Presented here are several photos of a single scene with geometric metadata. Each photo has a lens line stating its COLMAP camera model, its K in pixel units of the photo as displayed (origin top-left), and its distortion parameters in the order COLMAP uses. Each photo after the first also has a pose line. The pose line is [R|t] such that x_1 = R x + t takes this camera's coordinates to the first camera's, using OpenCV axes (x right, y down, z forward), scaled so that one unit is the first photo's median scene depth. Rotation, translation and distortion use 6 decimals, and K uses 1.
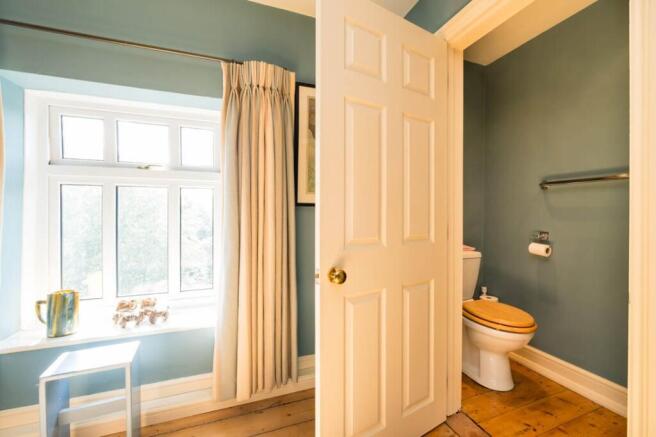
lens RADIAL K [[289.4, 0, 345.9], [0, 289.4, 212.9], [0, 0, 1]] dist [-0.009790, 0.000876]
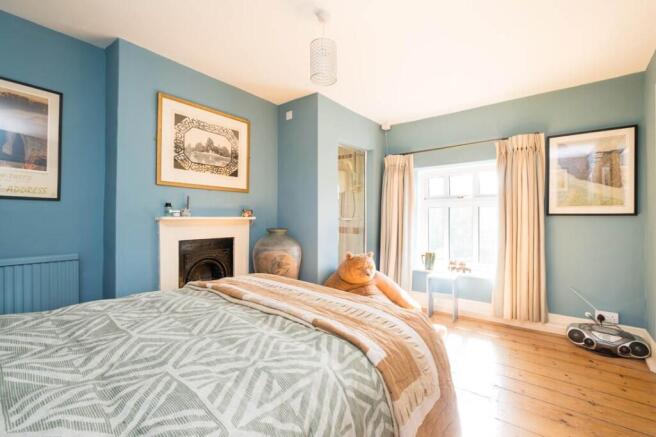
lens RADIAL K [[289.4, 0, 324.8], [0, 289.4, 214.2], [0, 0, 1]] dist [-0.009790, 0.000876]
pose [[0.471229, -0.010172, -0.881952, 0.696440], [-0.008453, 0.999836, -0.016047, 0.001101], [0.881970, 0.015017, 0.471066, -0.873632]]
